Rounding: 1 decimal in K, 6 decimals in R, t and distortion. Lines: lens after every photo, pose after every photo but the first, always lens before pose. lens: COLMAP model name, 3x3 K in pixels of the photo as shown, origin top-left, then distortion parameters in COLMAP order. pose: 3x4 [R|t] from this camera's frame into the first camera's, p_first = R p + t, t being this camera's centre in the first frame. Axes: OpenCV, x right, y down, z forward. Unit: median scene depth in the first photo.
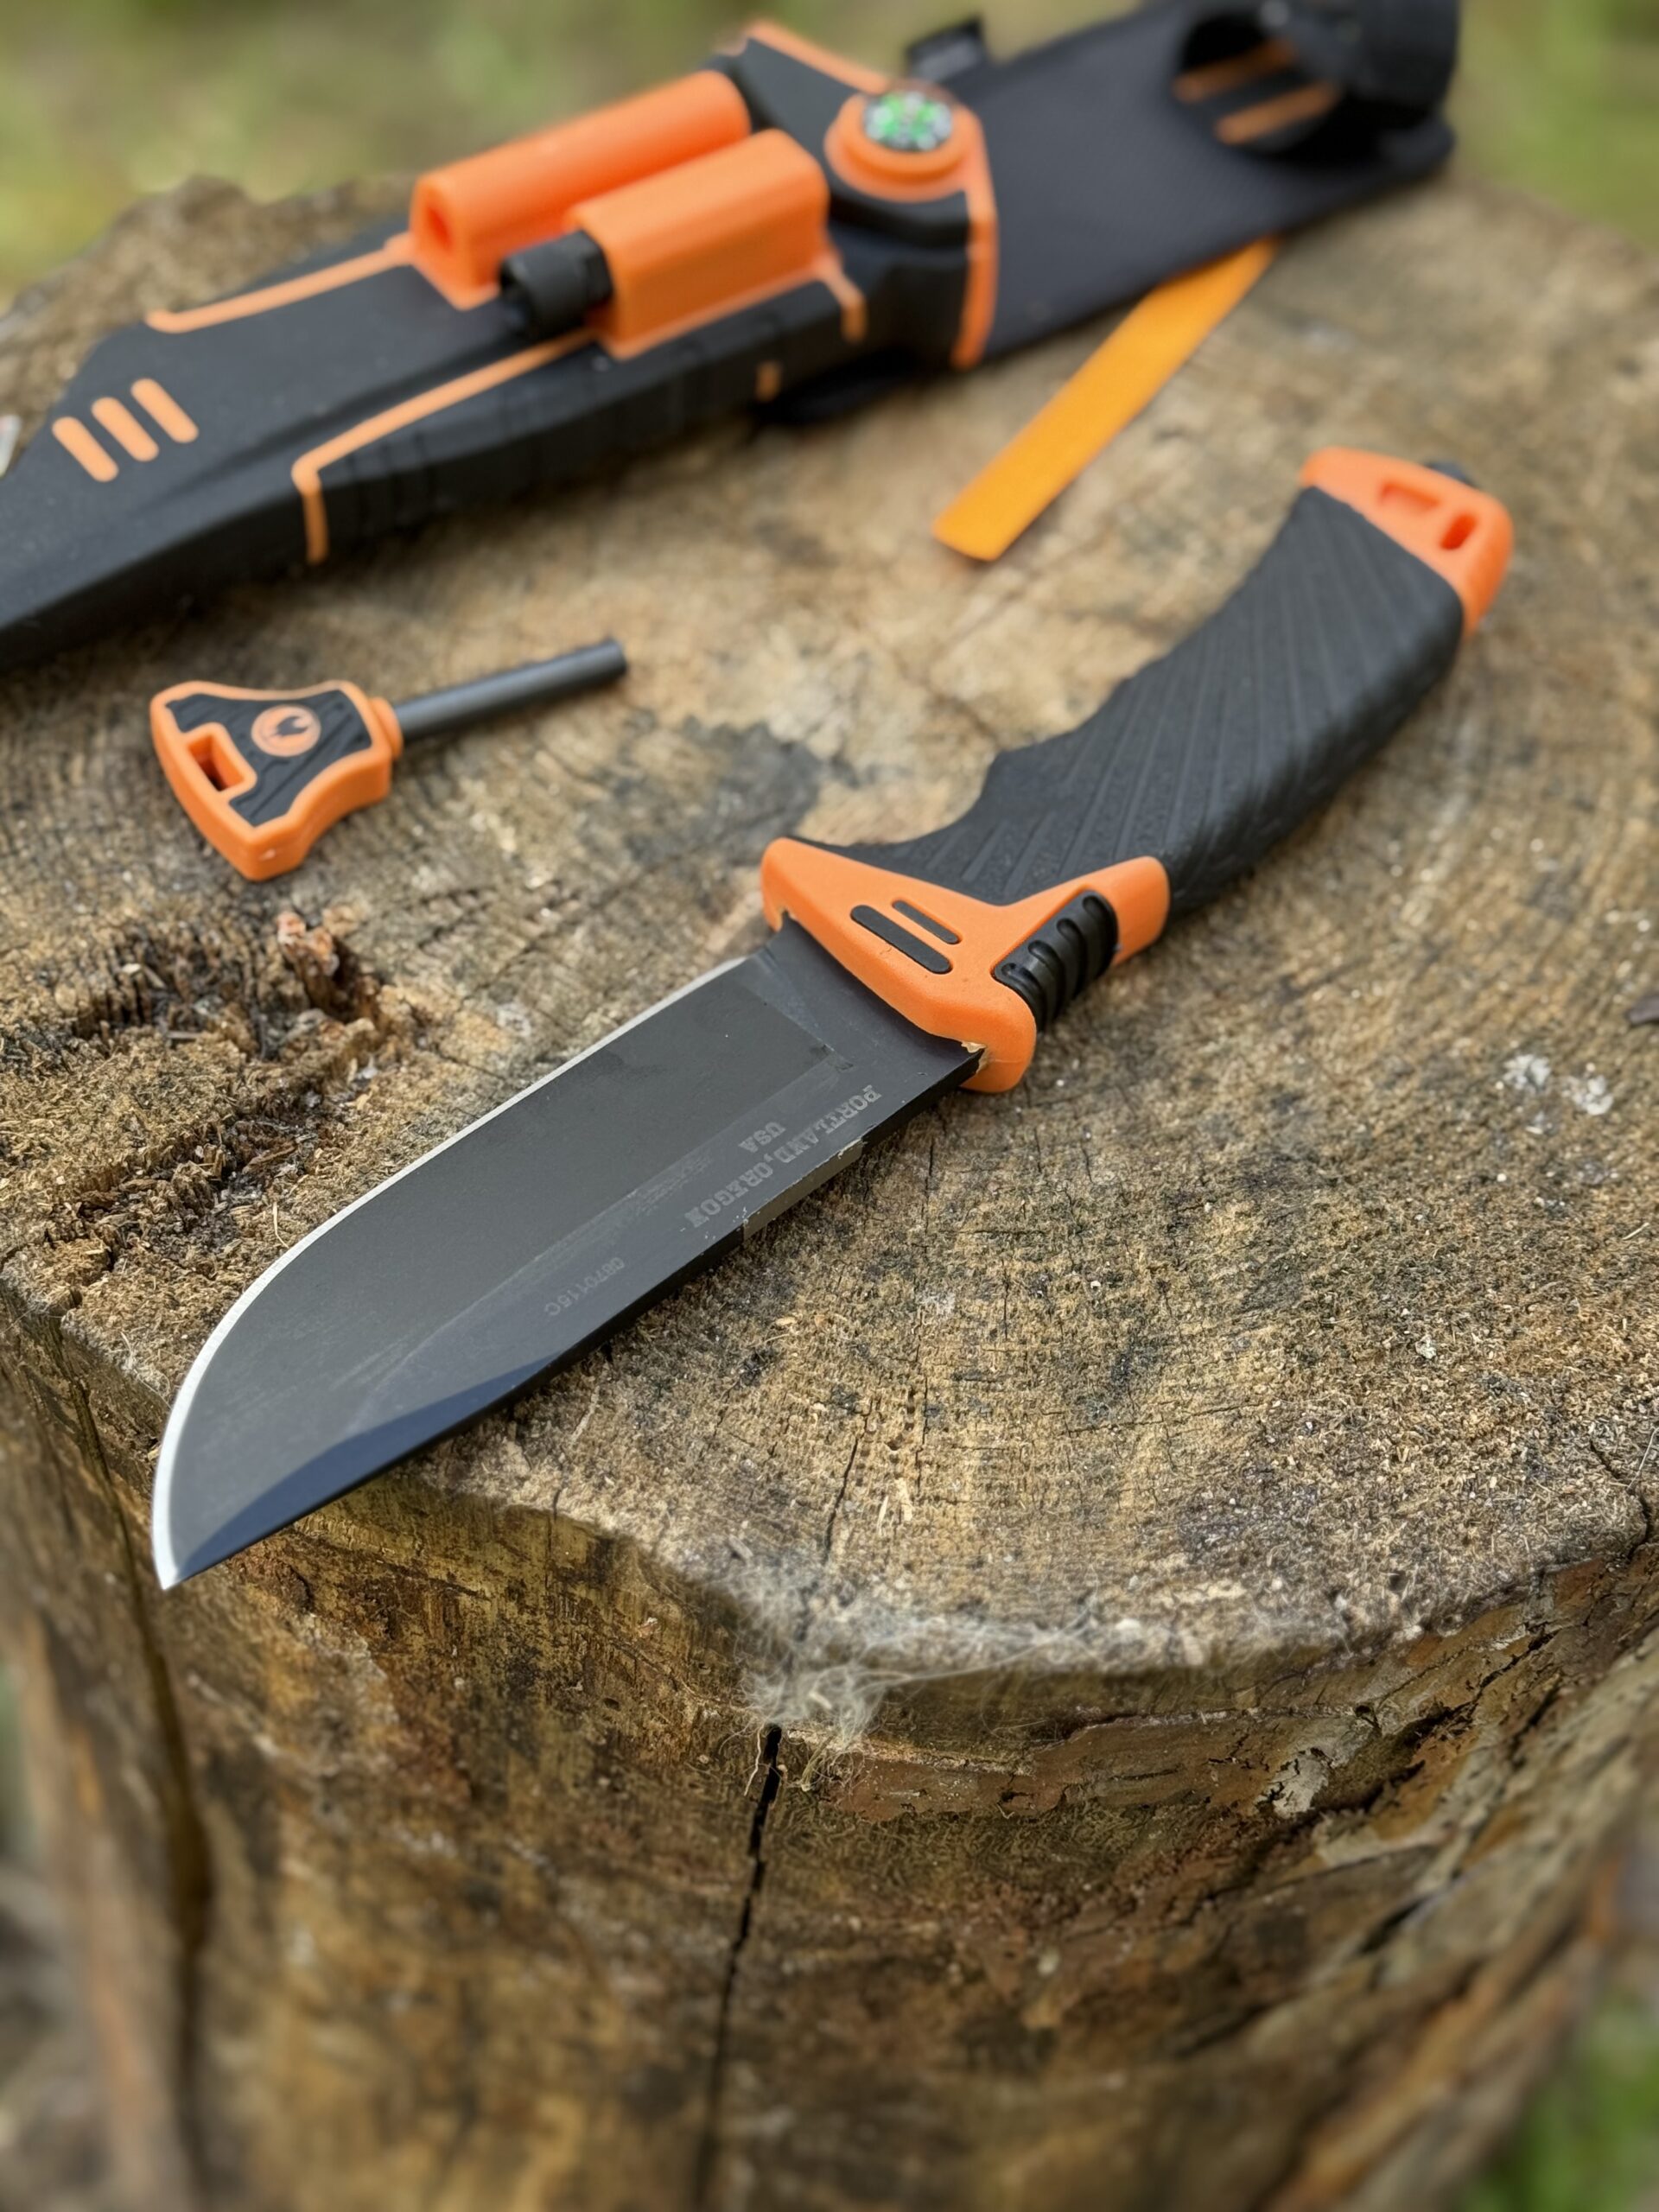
lens RADIAL K [[3182.9, 0, 813.7], [0, 3182.9, 1129.2], [0, 0, 1]] dist [0.140468, 0.000000]
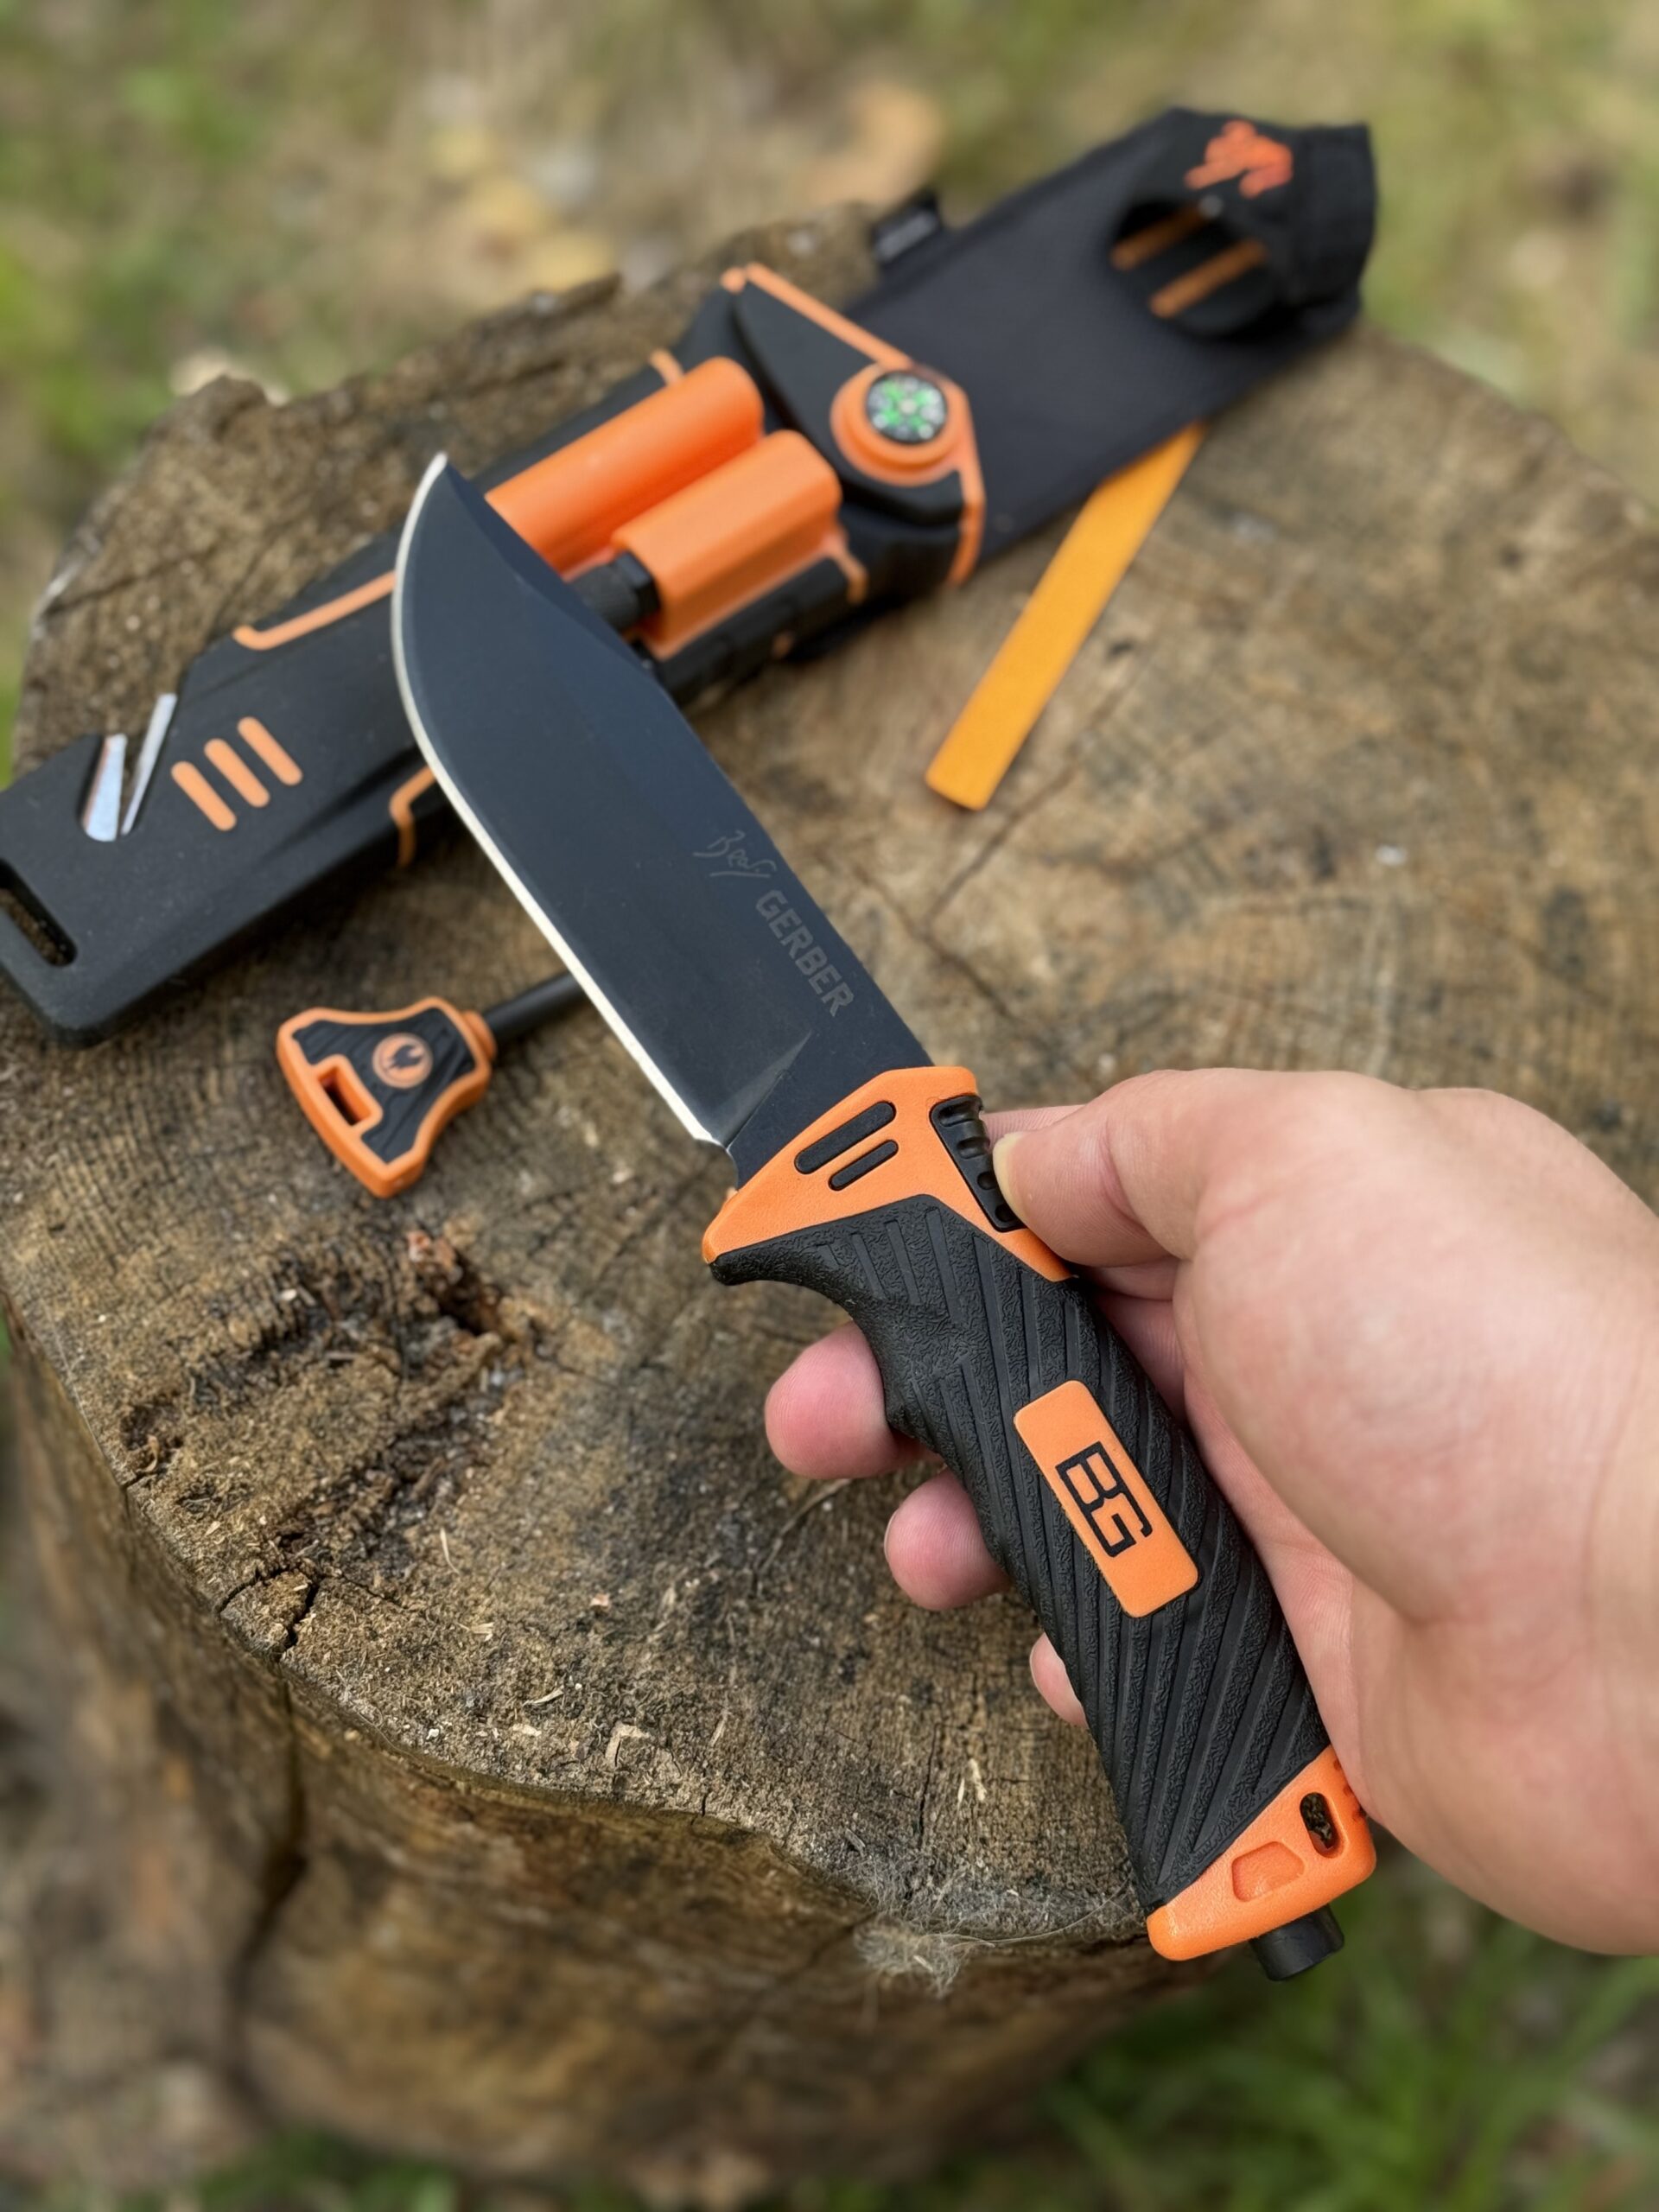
lens RADIAL K [[3182.9, 0, 823.9], [0, 3182.9, 1142.1], [0, 0, 1]] dist [0.140468, 0.000000]
pose [[0.992896, -0.023331, 0.116677, -0.153317], [-0.005157, 0.971229, 0.238092, -0.380337], [-0.118875, -0.237002, 0.964209, -0.130727]]
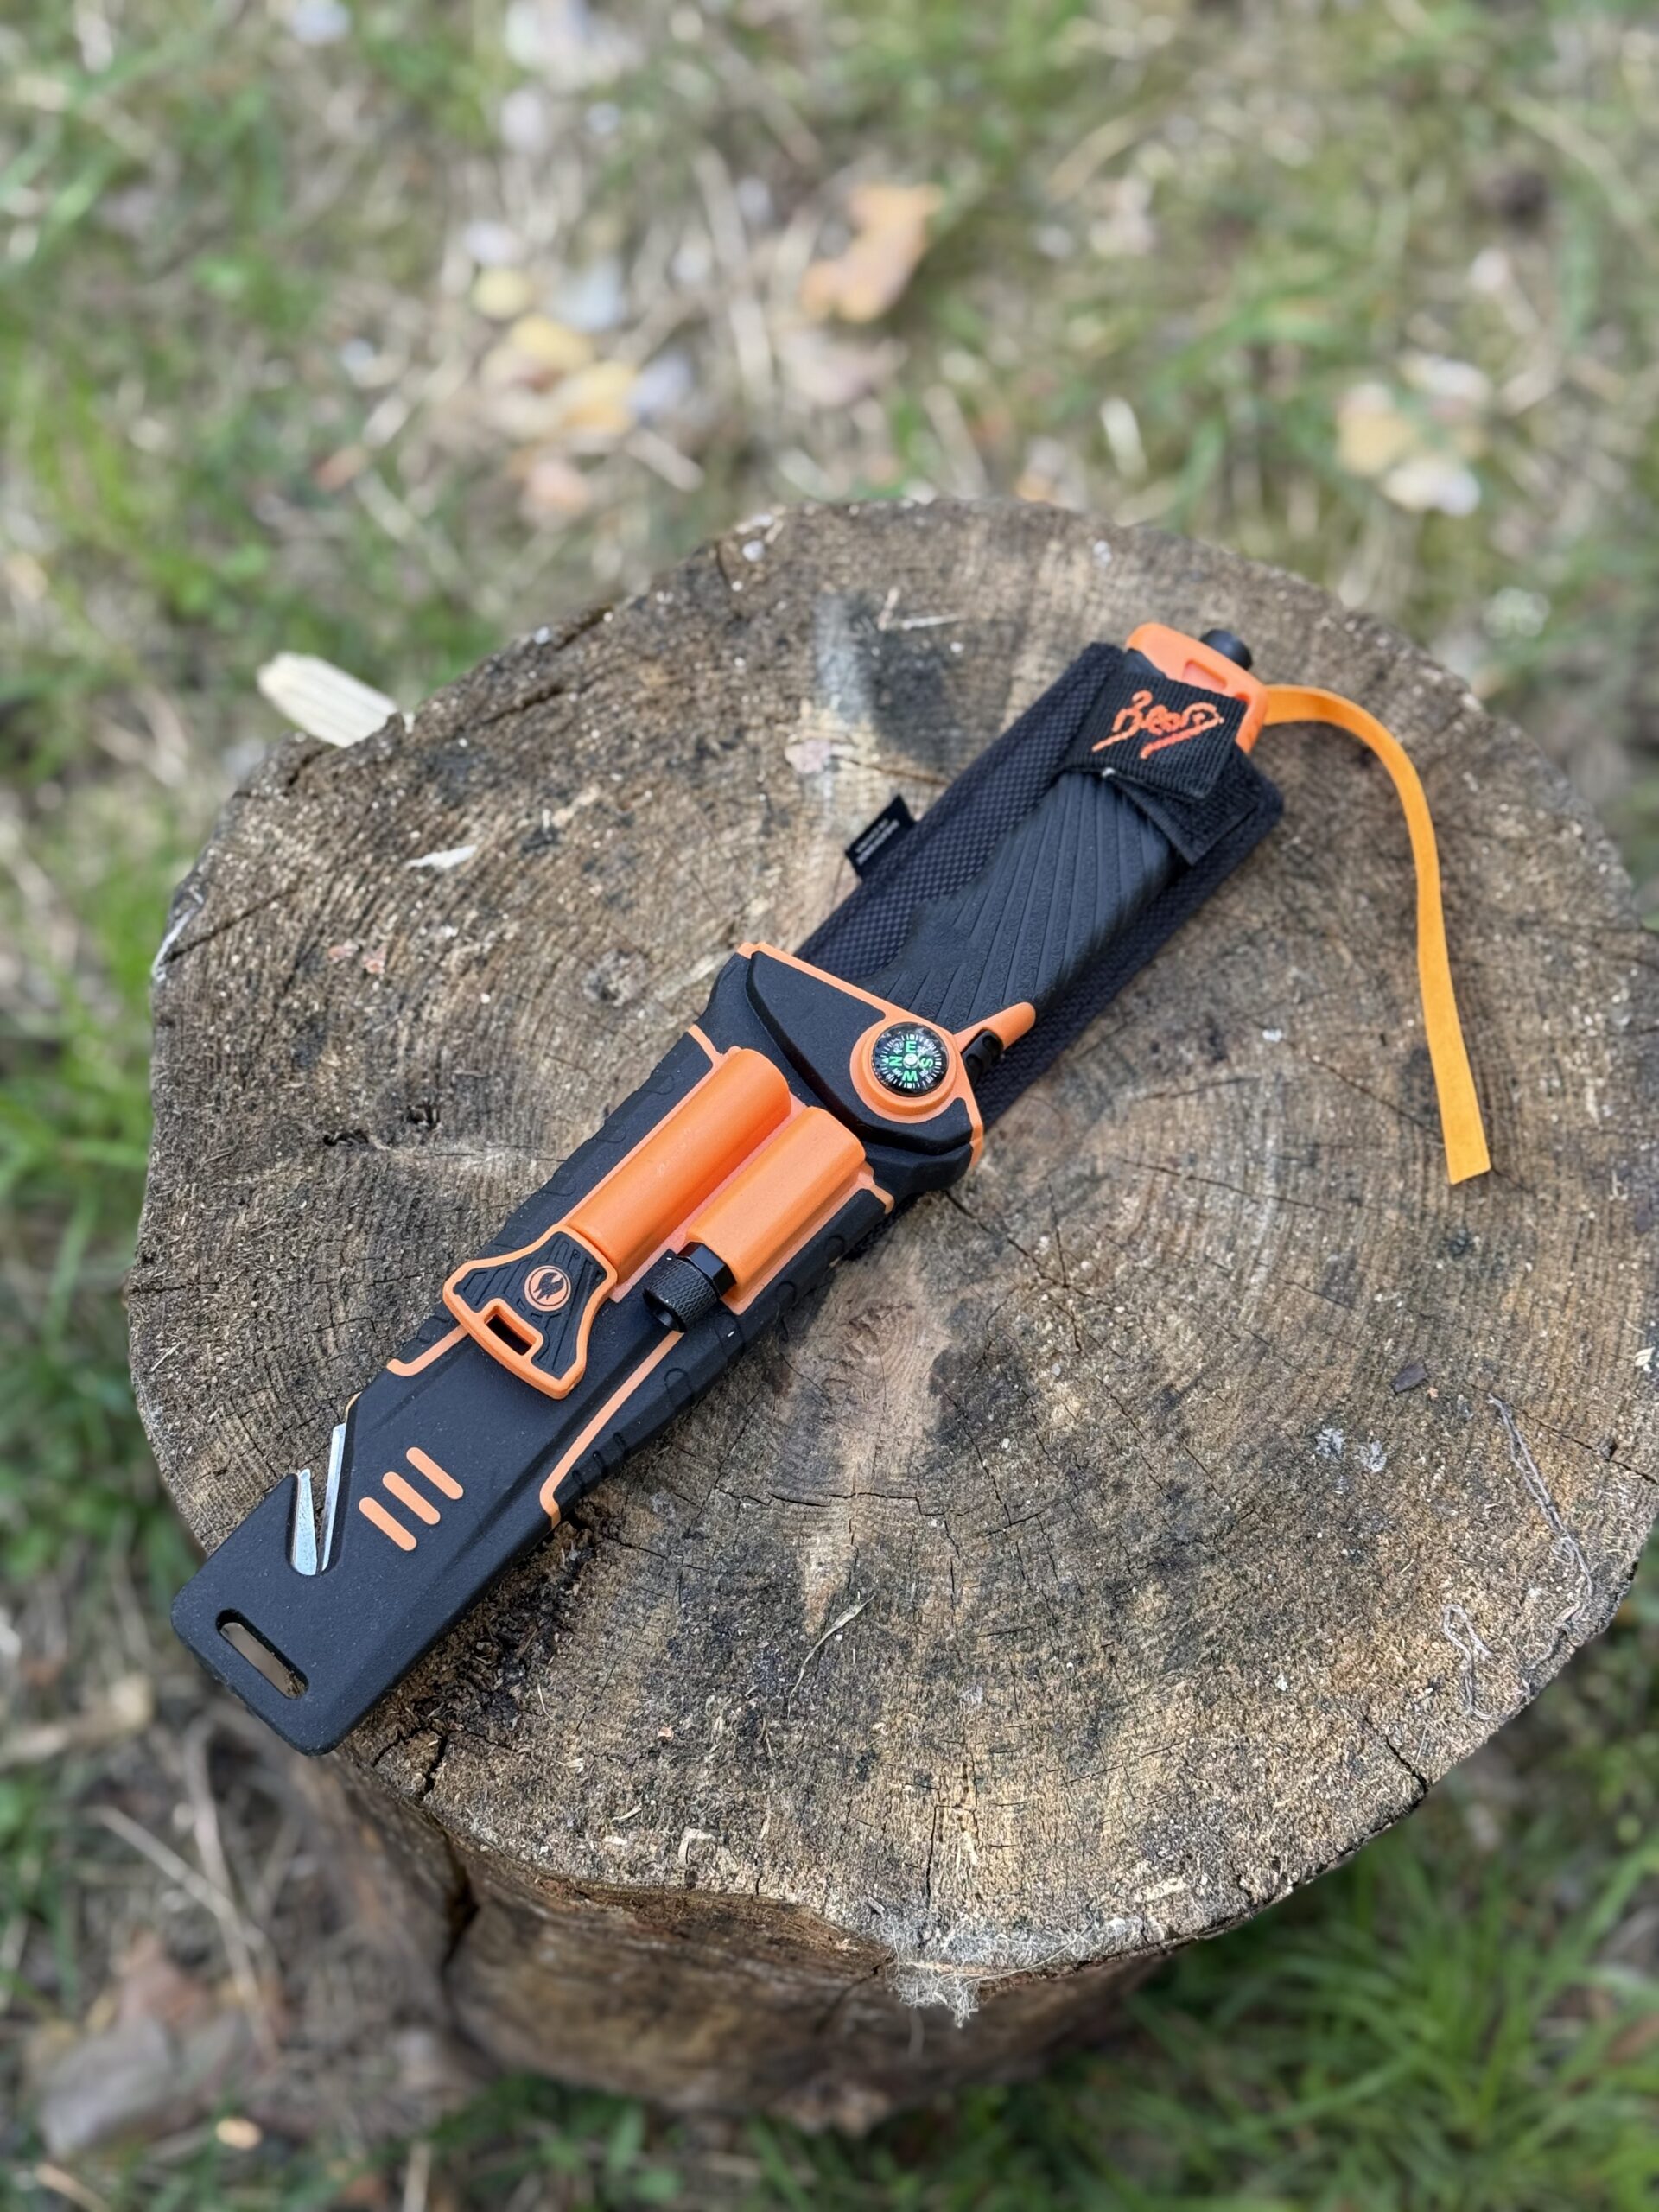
lens RADIAL K [[3182.9, 0, 812.2], [0, 3182.9, 1139.1], [0, 0, 1]] dist [0.140468, 0.000000]
pose [[0.991590, -0.119718, 0.049166, -0.077279], [0.100139, 0.950378, 0.294542, -0.627782], [-0.081988, -0.287141, 0.954373, -0.380996]]
